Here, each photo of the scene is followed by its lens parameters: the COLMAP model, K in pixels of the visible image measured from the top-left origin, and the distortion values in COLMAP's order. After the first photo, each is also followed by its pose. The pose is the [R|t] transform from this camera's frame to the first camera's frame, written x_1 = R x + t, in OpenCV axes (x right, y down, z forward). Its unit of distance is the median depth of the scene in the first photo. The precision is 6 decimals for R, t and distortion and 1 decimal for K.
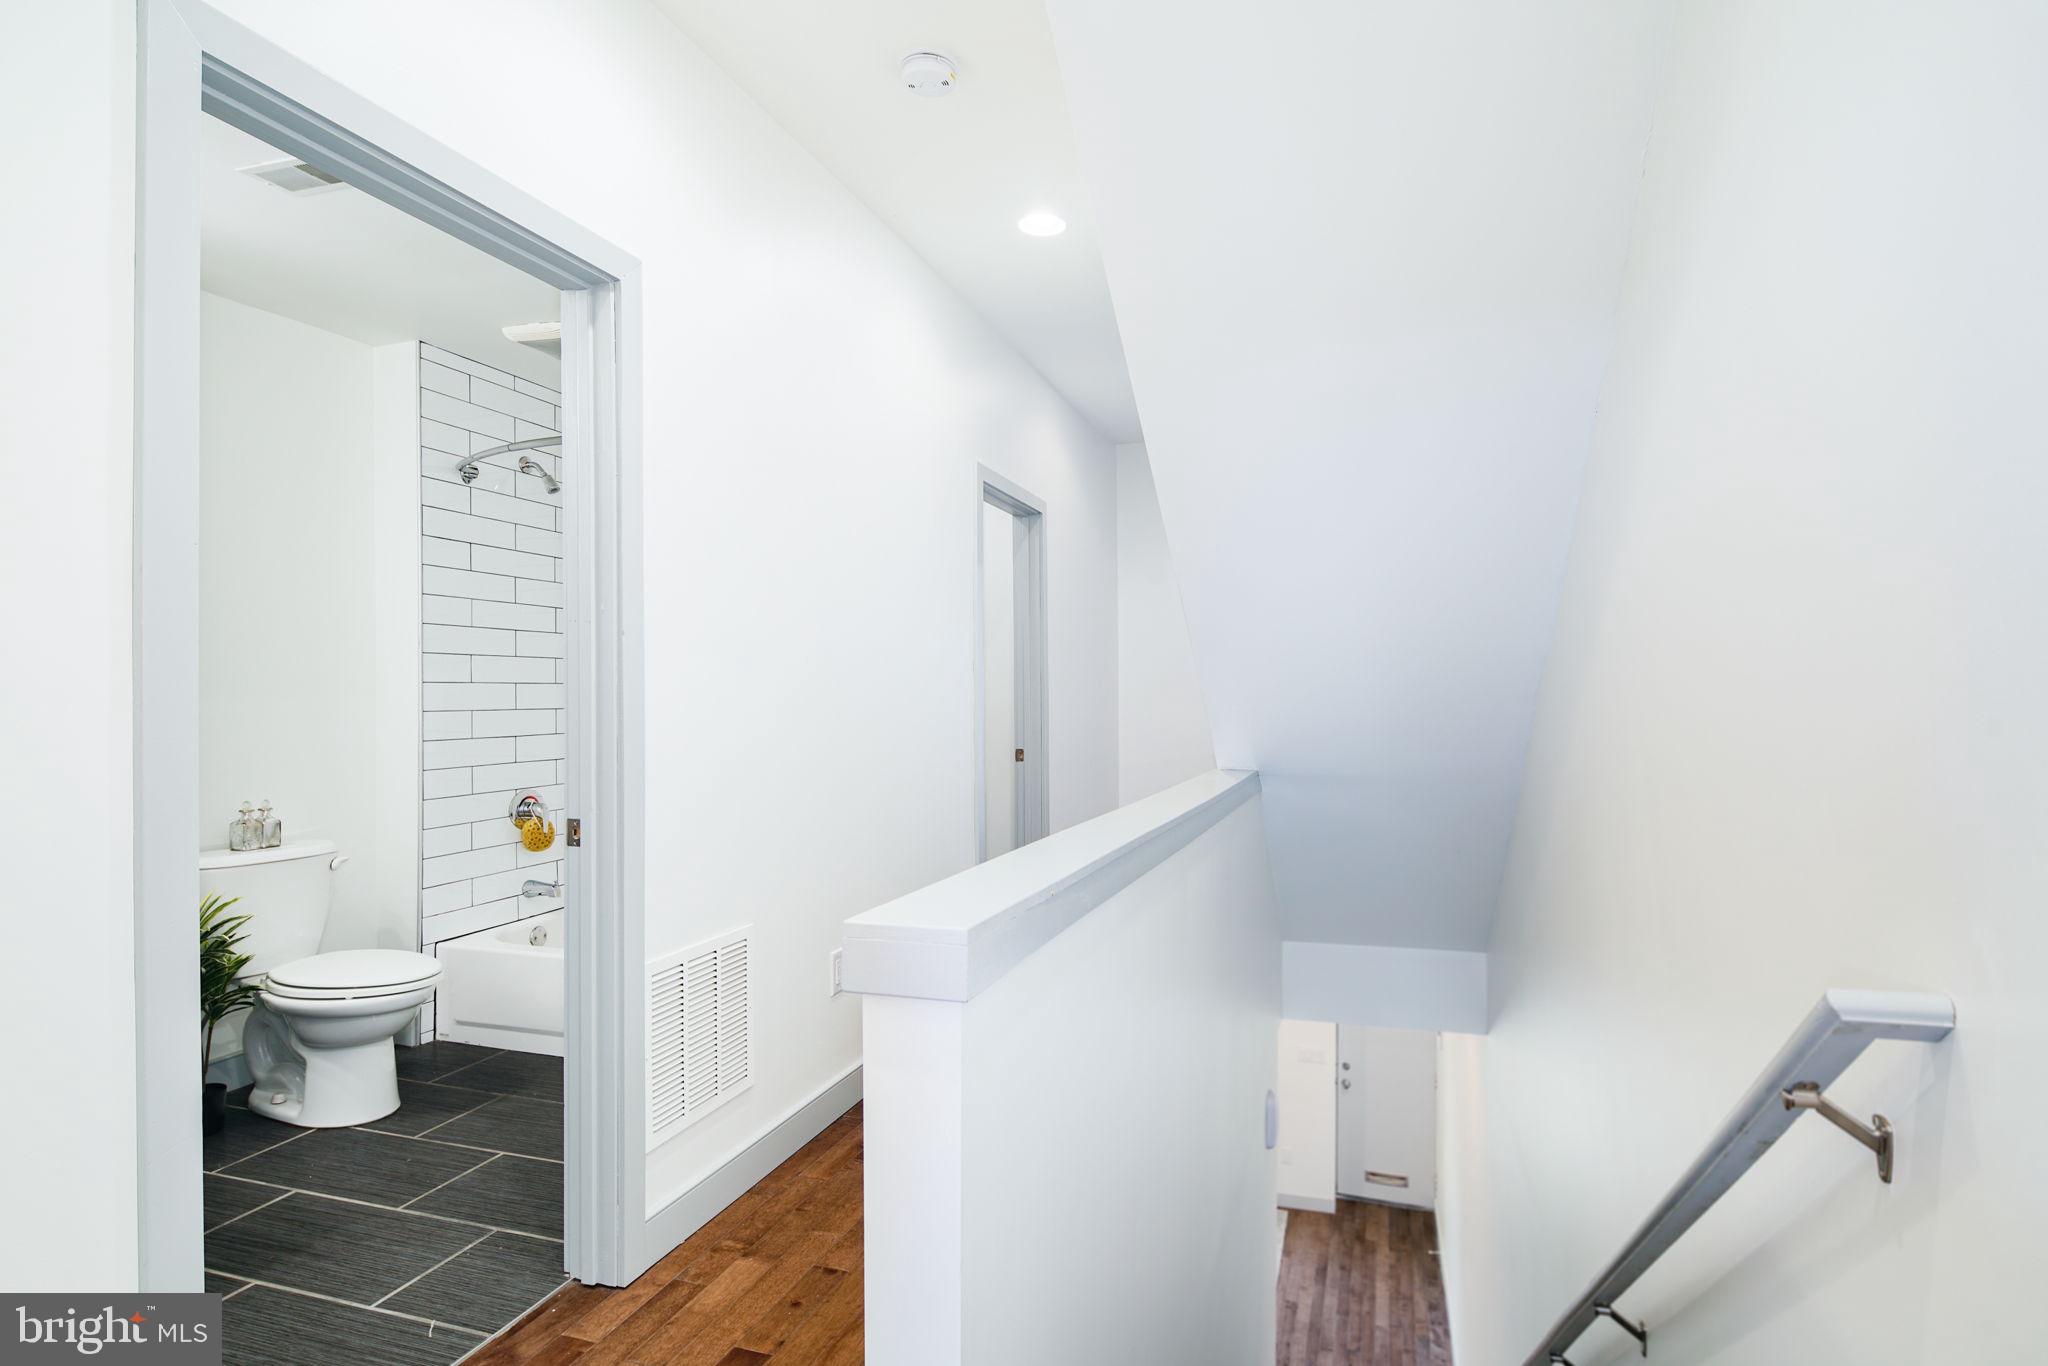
lens RADIAL K [[1017.0, 0, 1035.5], [0, 1017.0, 684.0], [0, 0, 1]] dist [0.003682, -0.005019]
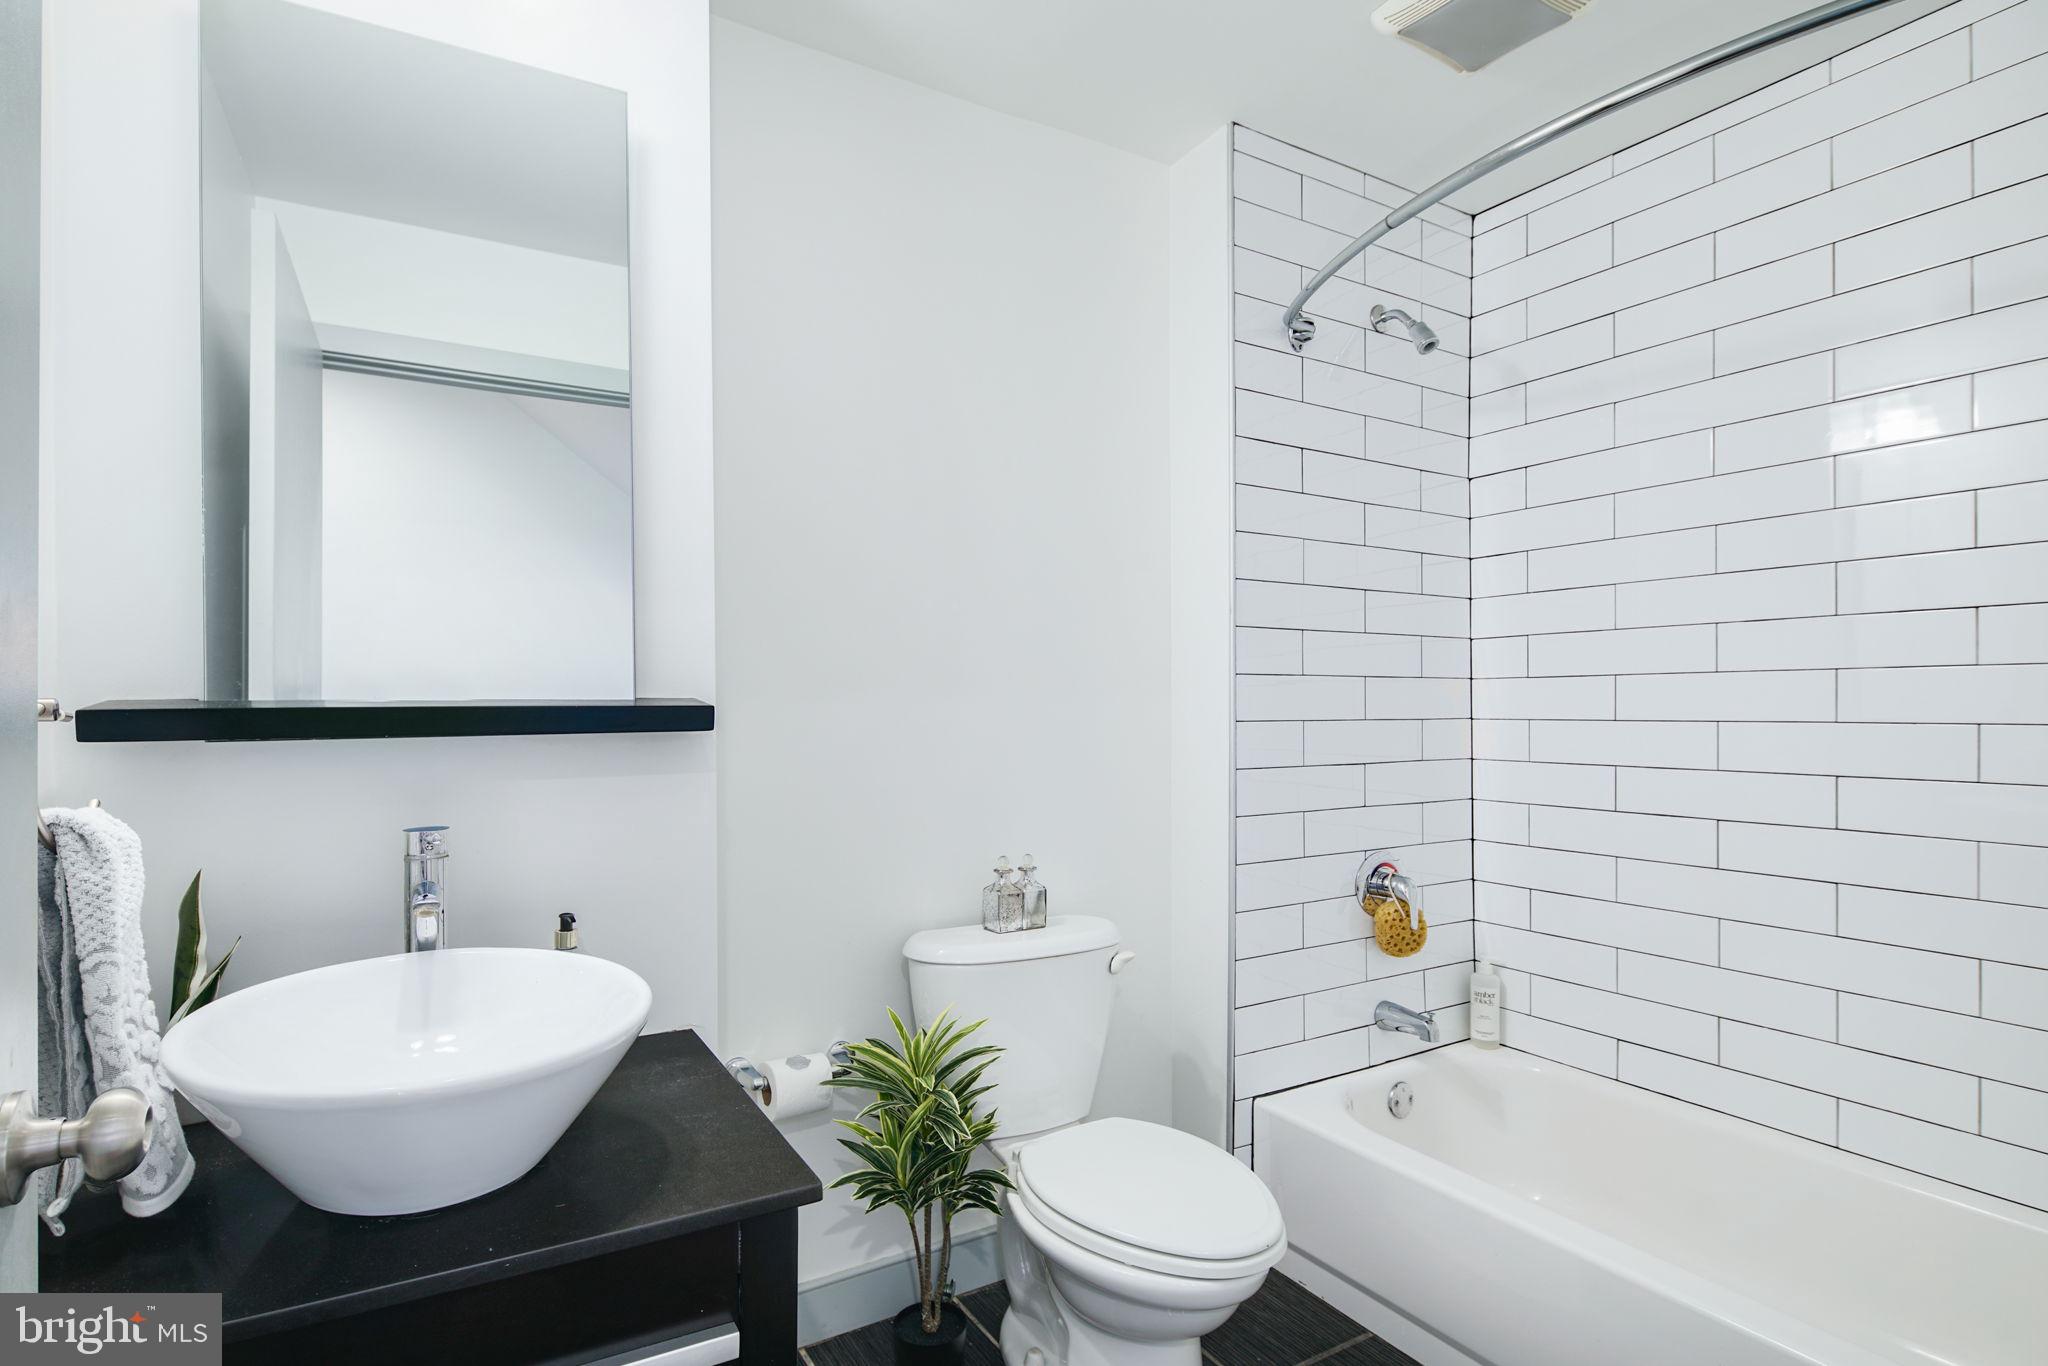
lens RADIAL K [[1017.0, 0, 1023.5], [0, 1017.0, 689.7], [0, 0, 1]] dist [0.003682, -0.005019]
pose [[0.757110, 0.000737, -0.653287, -0.285750], [-0.001651, 0.999998, -0.000785, 0.008293], [0.653286, 0.001673, 0.757110, 0.432400]]
